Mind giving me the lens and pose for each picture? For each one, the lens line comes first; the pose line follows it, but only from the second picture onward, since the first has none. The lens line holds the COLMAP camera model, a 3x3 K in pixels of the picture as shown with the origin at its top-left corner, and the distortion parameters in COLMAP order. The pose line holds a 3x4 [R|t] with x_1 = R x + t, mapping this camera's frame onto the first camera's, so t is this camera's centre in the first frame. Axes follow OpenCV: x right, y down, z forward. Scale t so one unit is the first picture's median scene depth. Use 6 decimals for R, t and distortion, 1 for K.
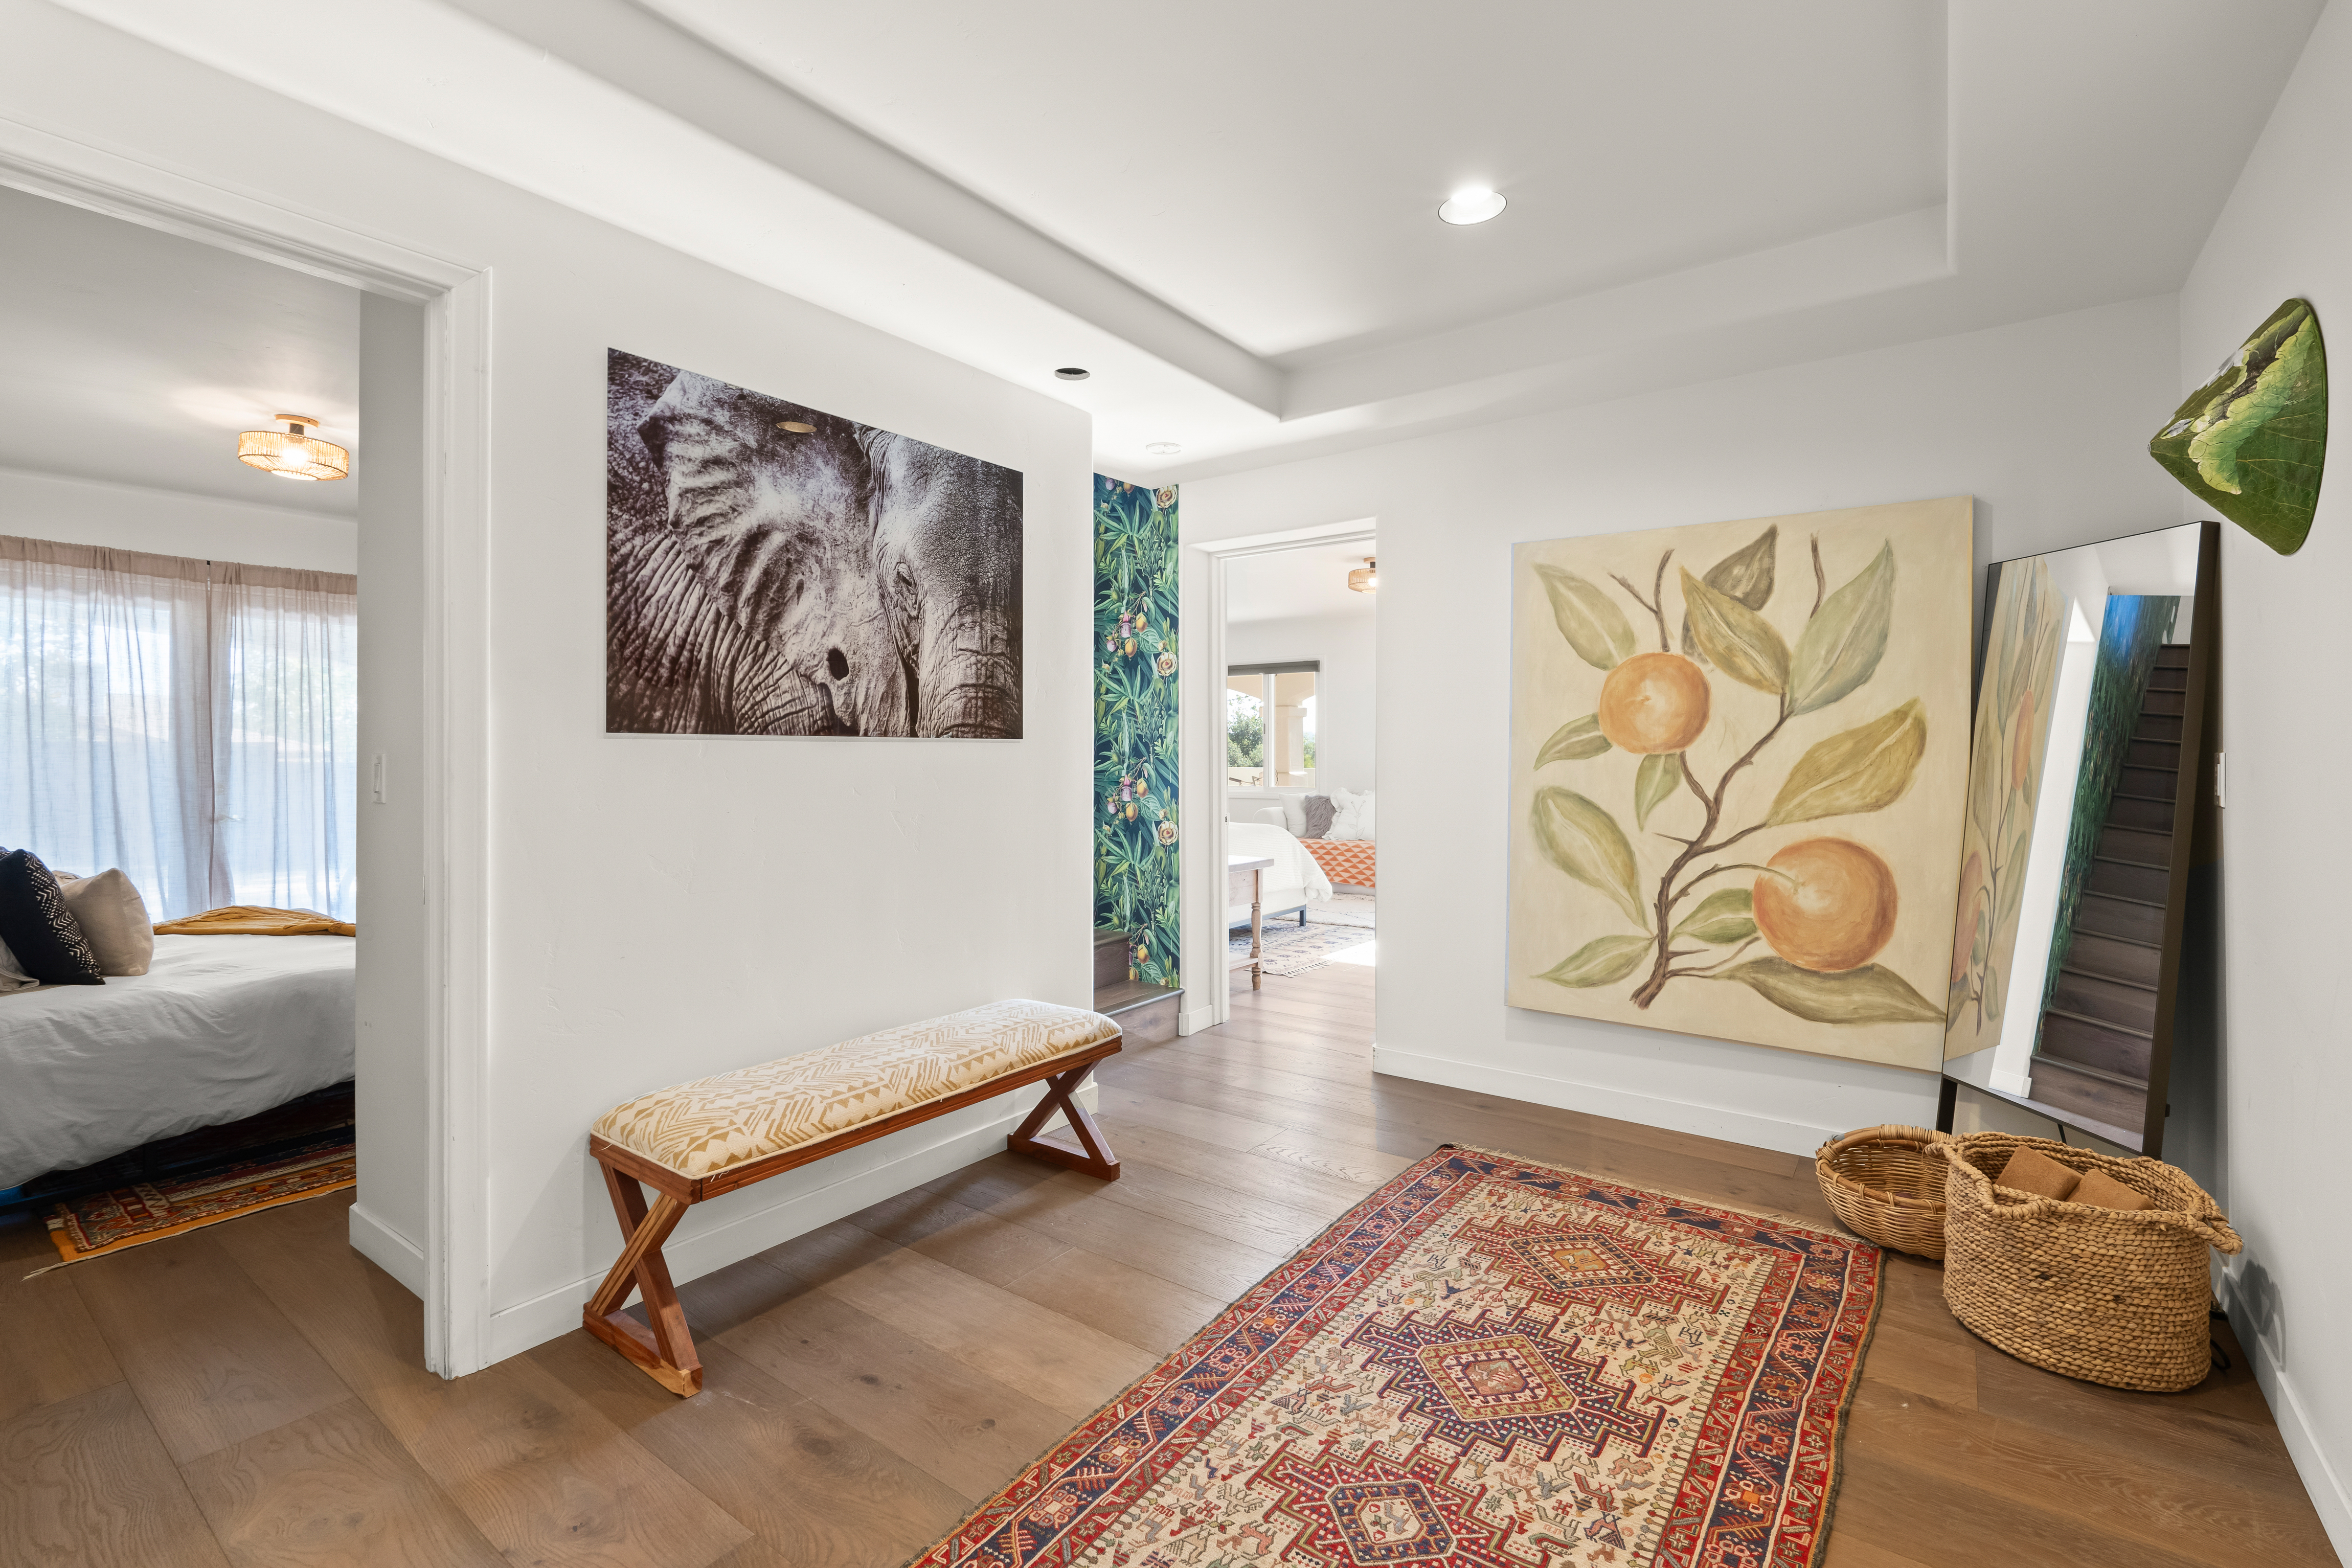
lens RADIAL K [[1038.4, 0, 1182.1], [0, 1038.4, 781.8], [0, 0, 1]] dist [-0.003365, 0.000659]
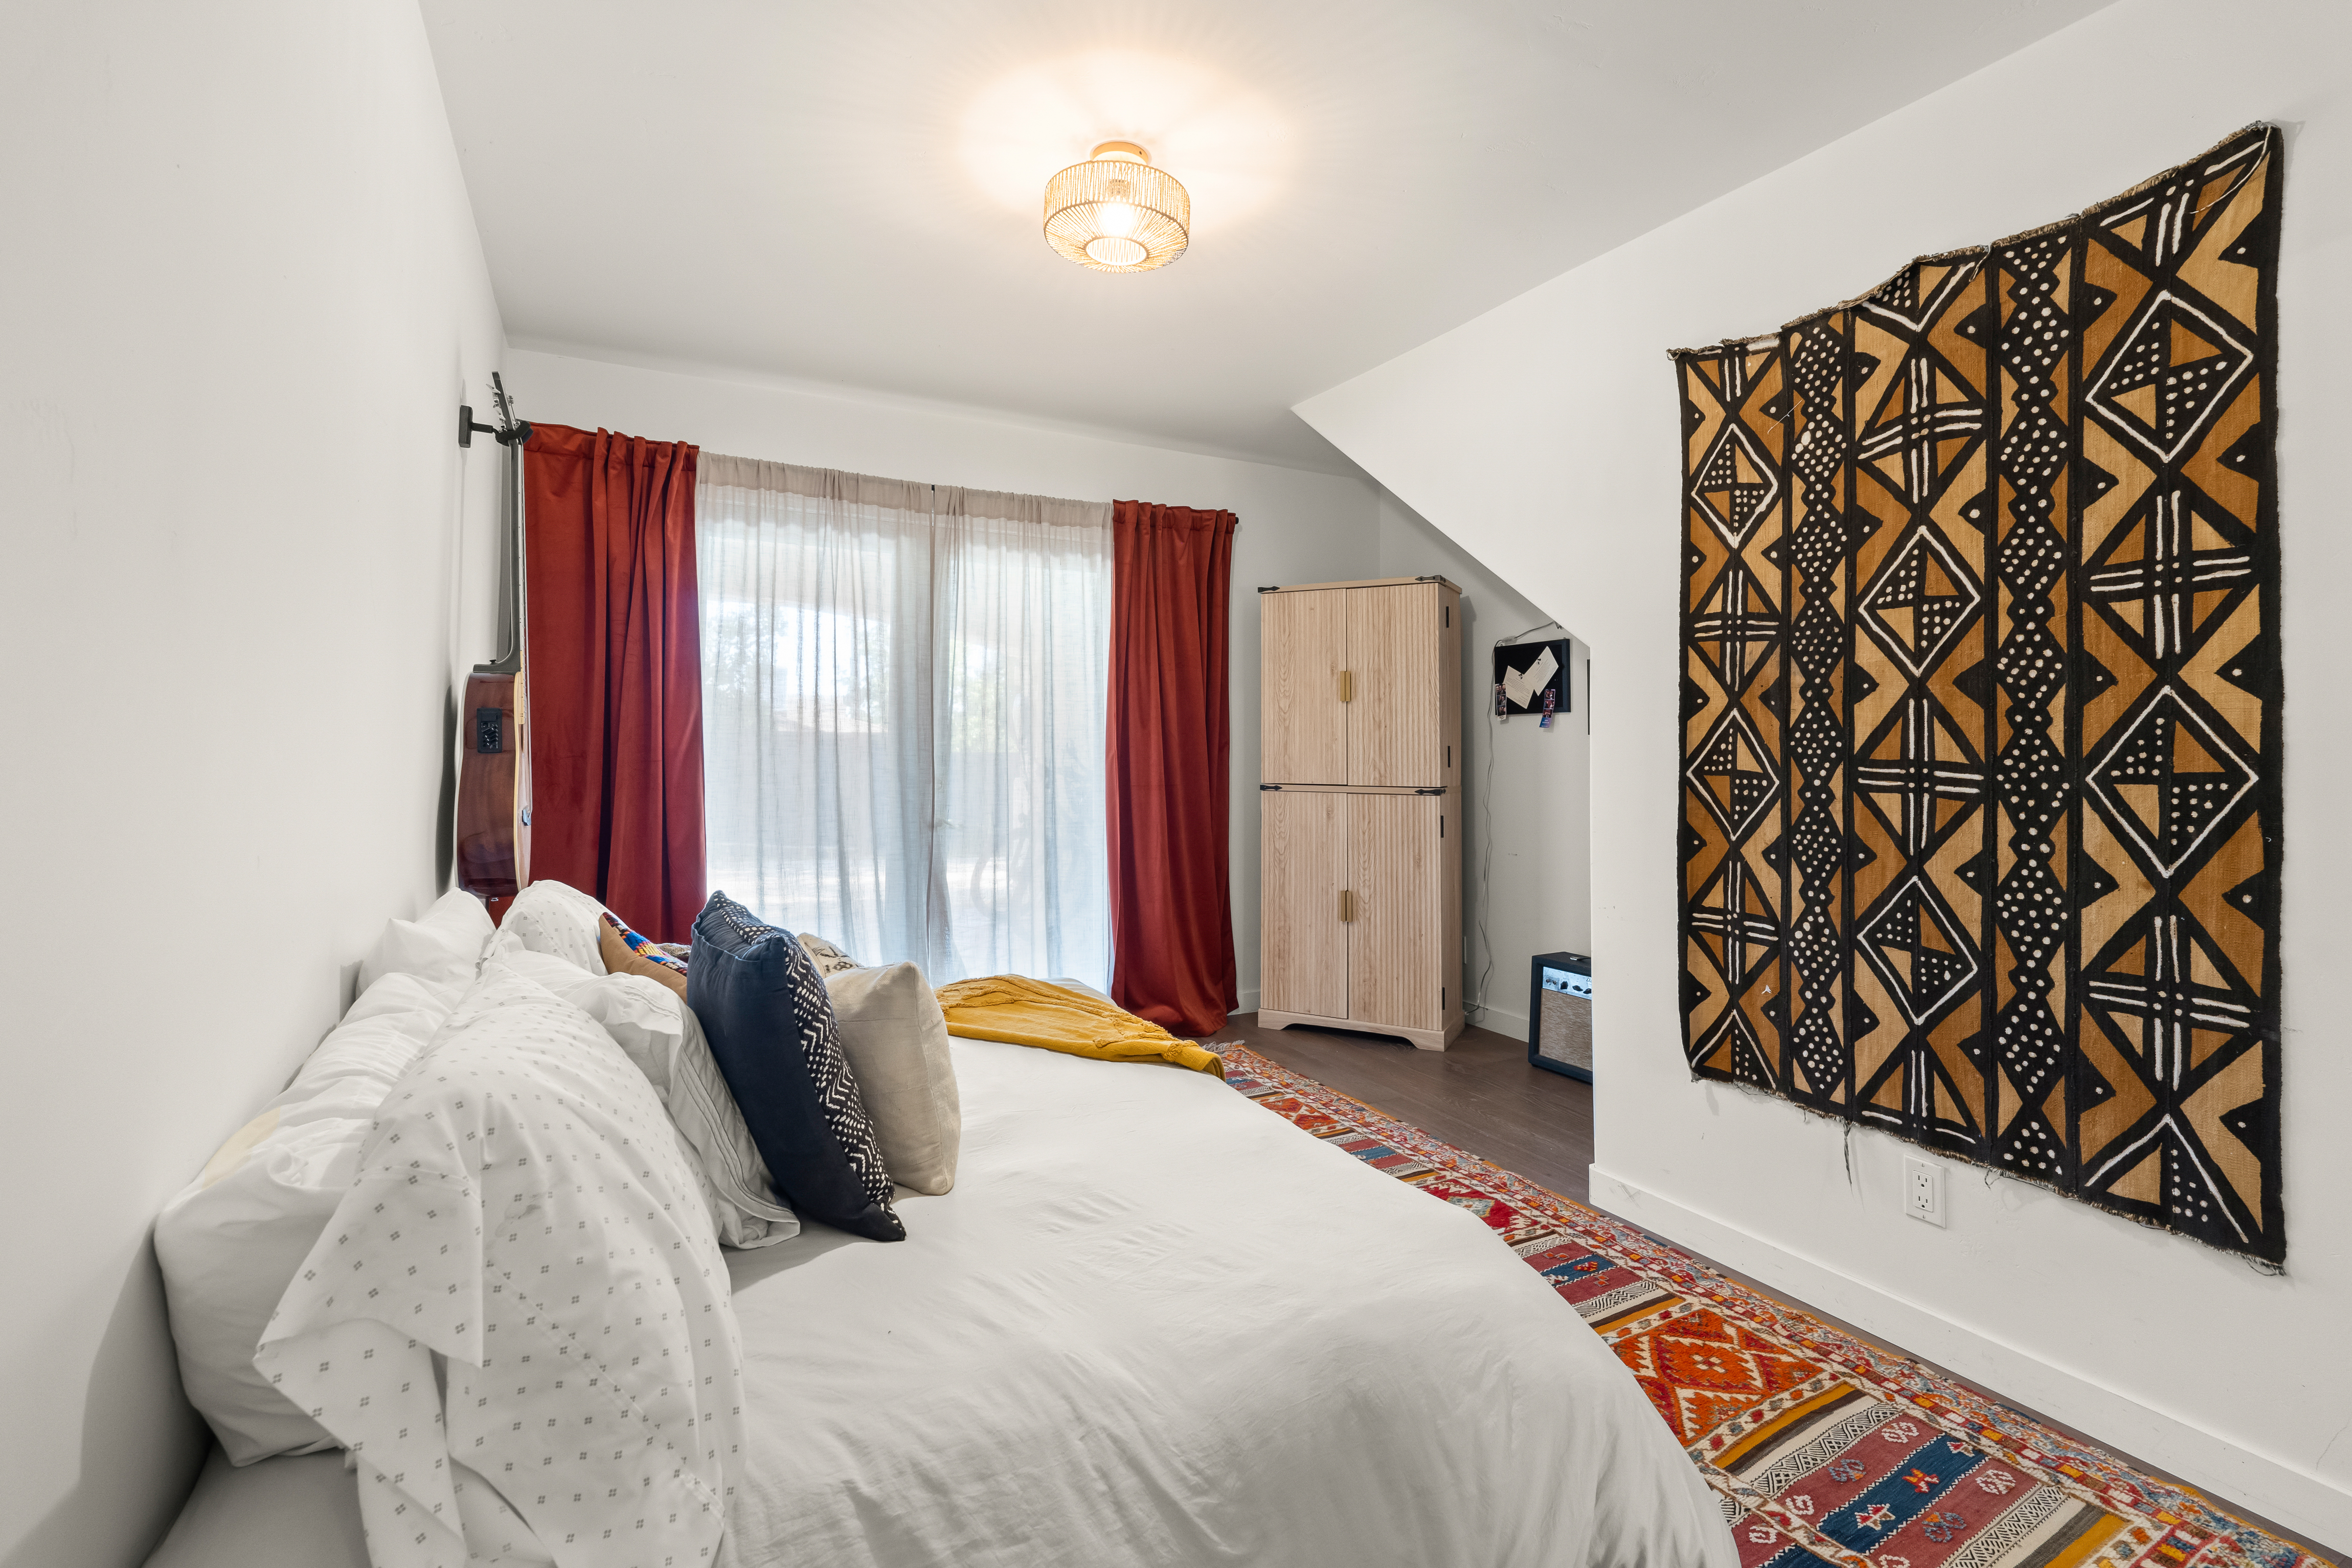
lens RADIAL K [[1038.4, 0, 1173.0], [0, 1038.4, 767.5], [0, 0, 1]] dist [-0.003365, 0.000659]
pose [[0.904607, 0.015709, -0.425956, -0.458082], [-0.020117, 0.999781, -0.005852, -0.004804], [0.425771, 0.013863, 0.904725, 0.392316]]
